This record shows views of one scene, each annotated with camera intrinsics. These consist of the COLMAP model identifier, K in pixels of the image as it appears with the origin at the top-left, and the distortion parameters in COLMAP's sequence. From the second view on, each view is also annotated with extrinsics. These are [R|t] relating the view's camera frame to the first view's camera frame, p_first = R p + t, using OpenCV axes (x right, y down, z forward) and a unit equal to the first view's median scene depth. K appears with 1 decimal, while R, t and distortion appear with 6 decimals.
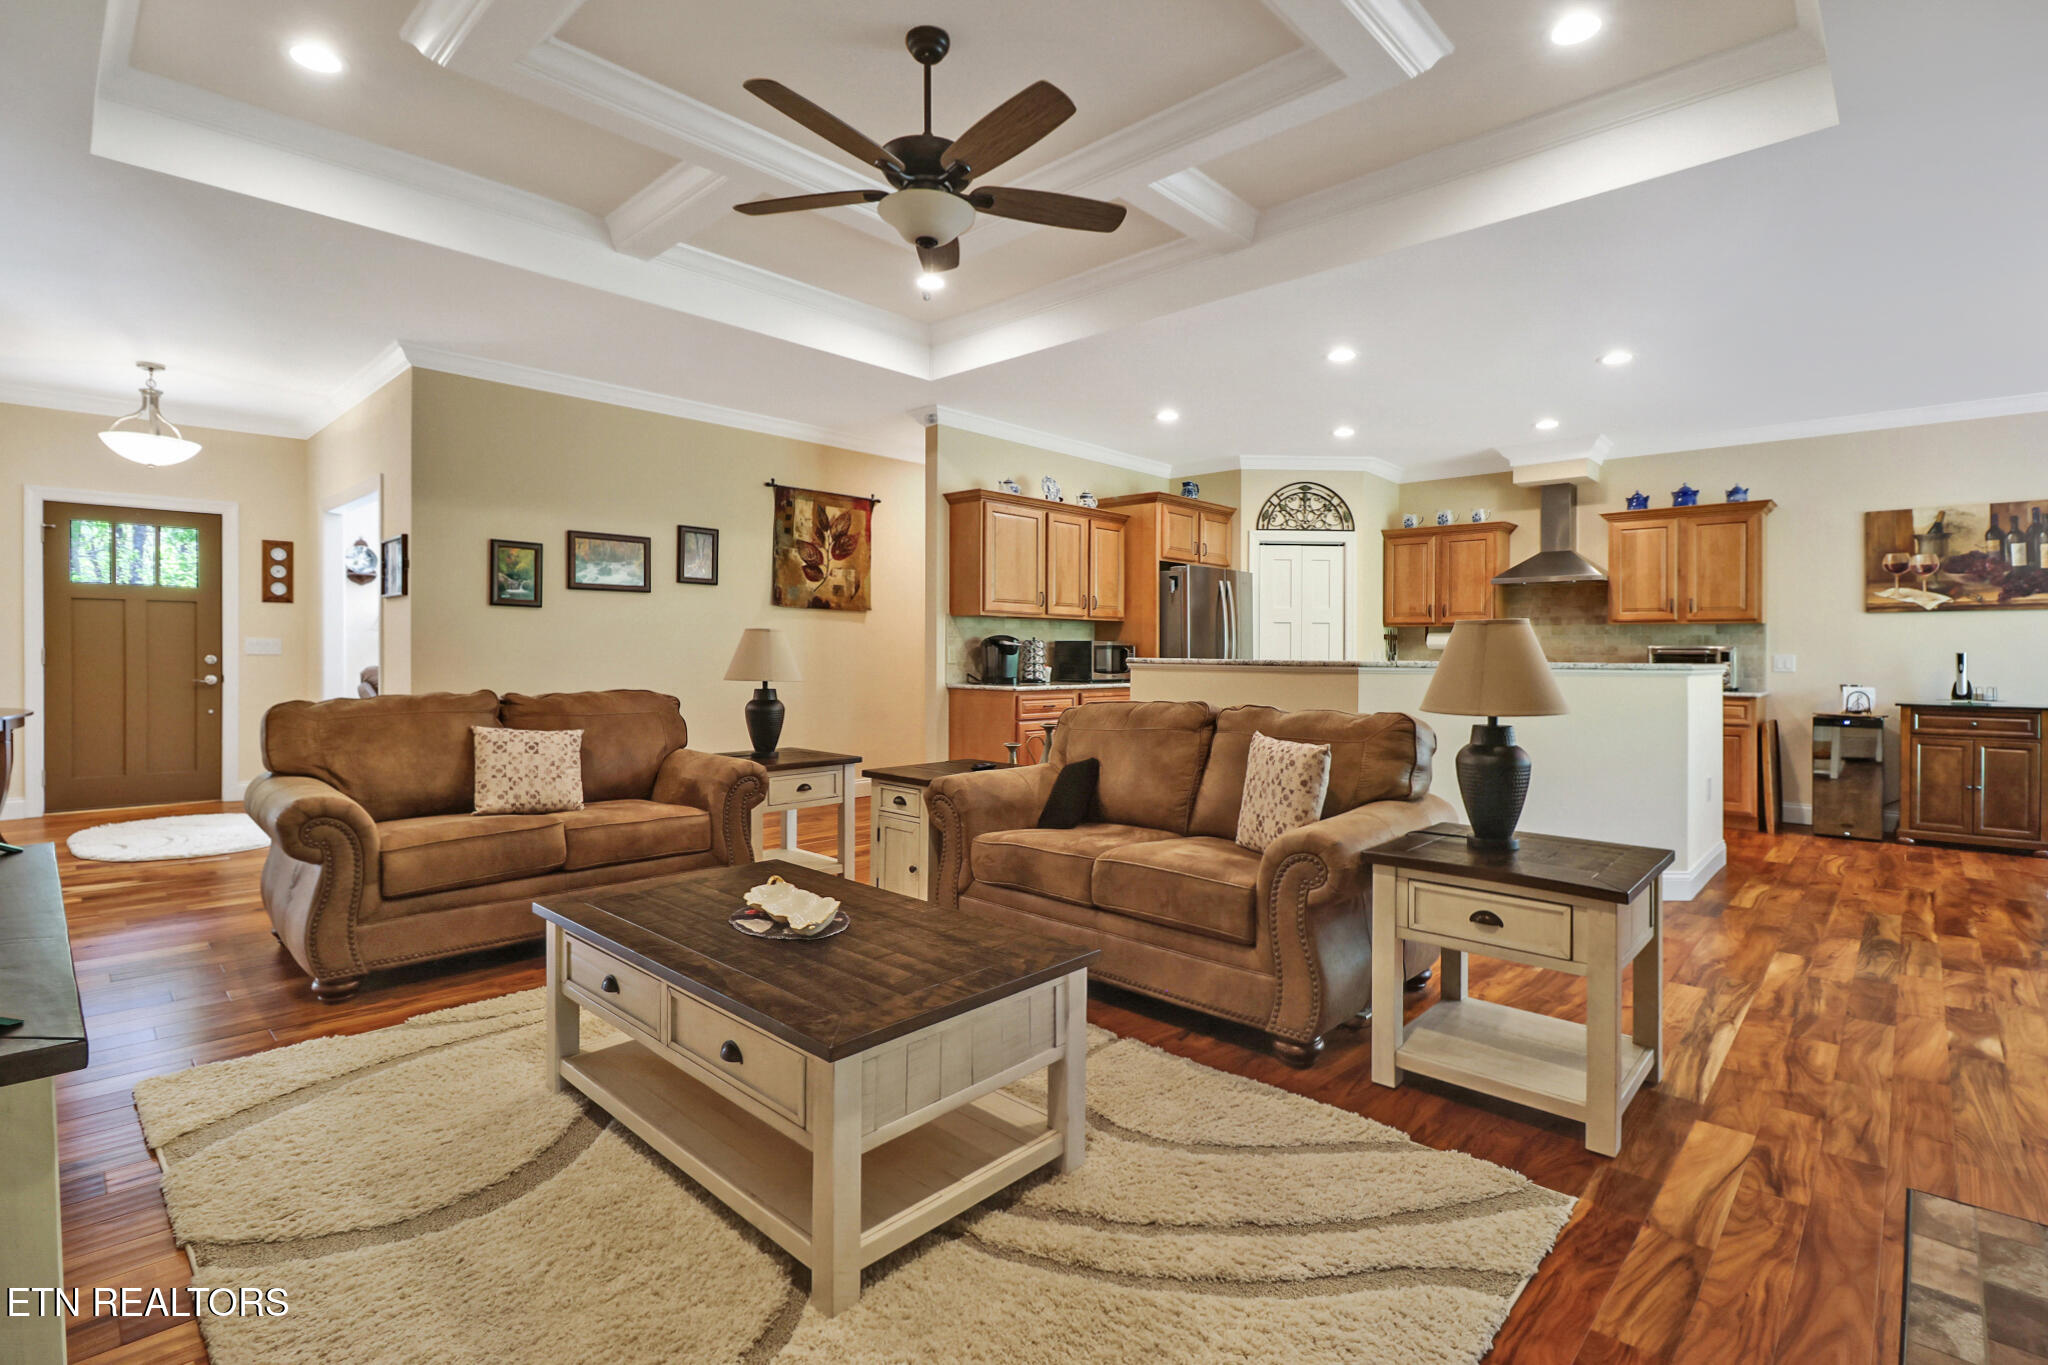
lens RADIAL K [[933.3, 0, 1021.0], [0, 933.3, 654.8], [0, 0, 1]] dist [-0.000467, -0.011932]
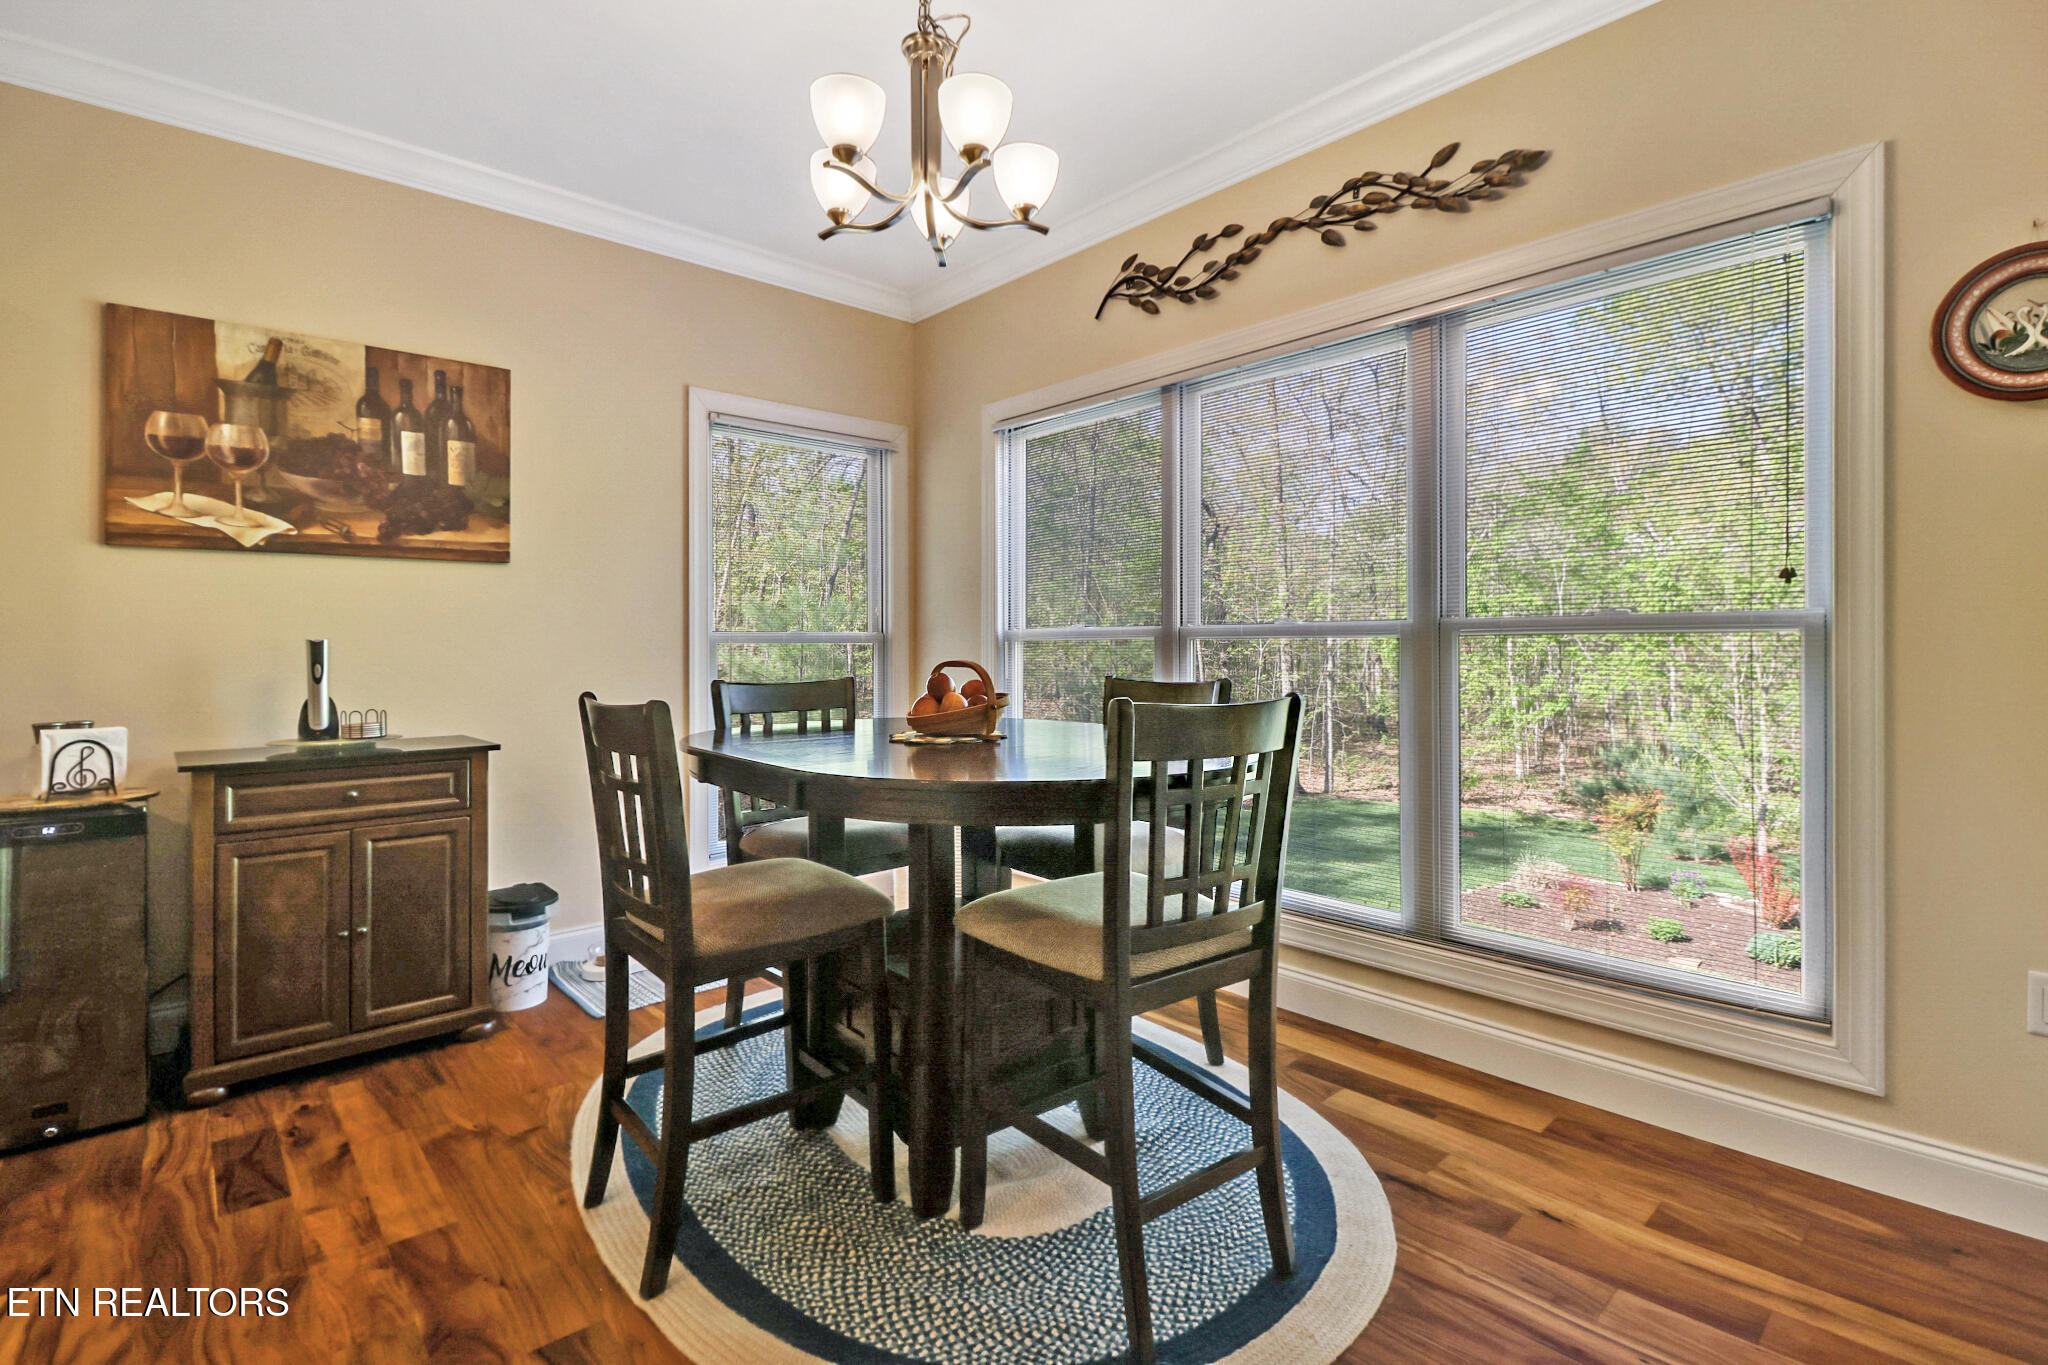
lens RADIAL K [[962.0, 0, 1021.2], [0, 962.0, 637.8], [0, 0, 1]] dist [-0.002173, -0.000899]
pose [[0.081699, 0.002827, 0.996653, 0.542943], [0.006214, 0.999975, -0.003346, 0.000455], [-0.996638, 0.006467, 0.081680, 0.581738]]
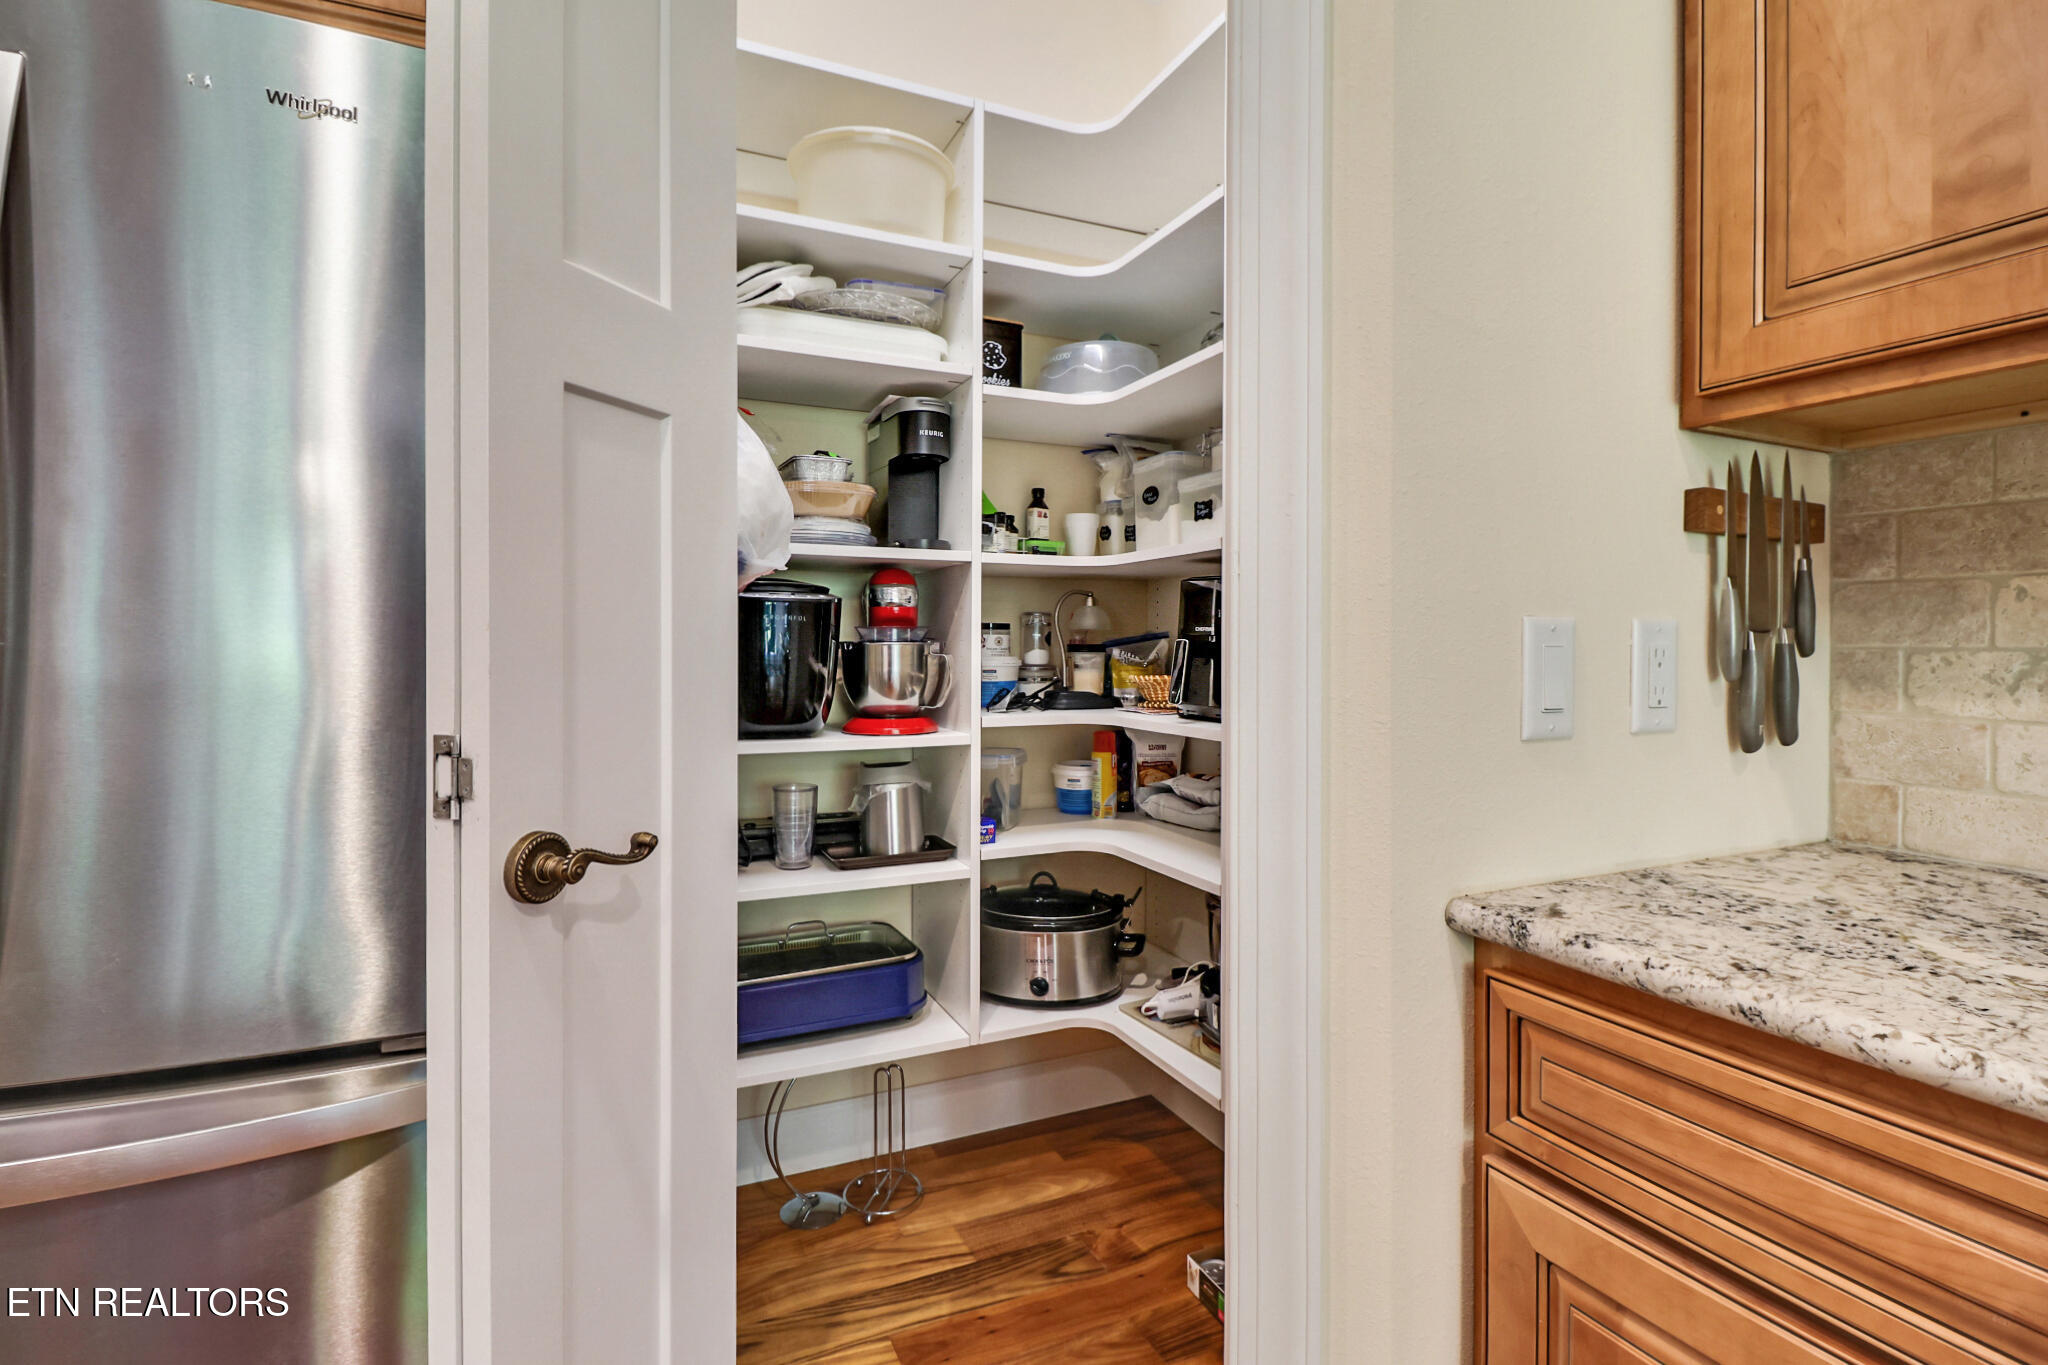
lens RADIAL K [[991.1, 0, 1064.0], [0, 991.1, 646.5], [0, 0, 1]] dist [-0.001165, -0.000419]
pose [[0.935504, 0.009826, -0.353179, 0.488008], [-0.004956, 0.999880, 0.014693, -0.004295], [0.353281, -0.011995, 0.935441, 1.155261]]
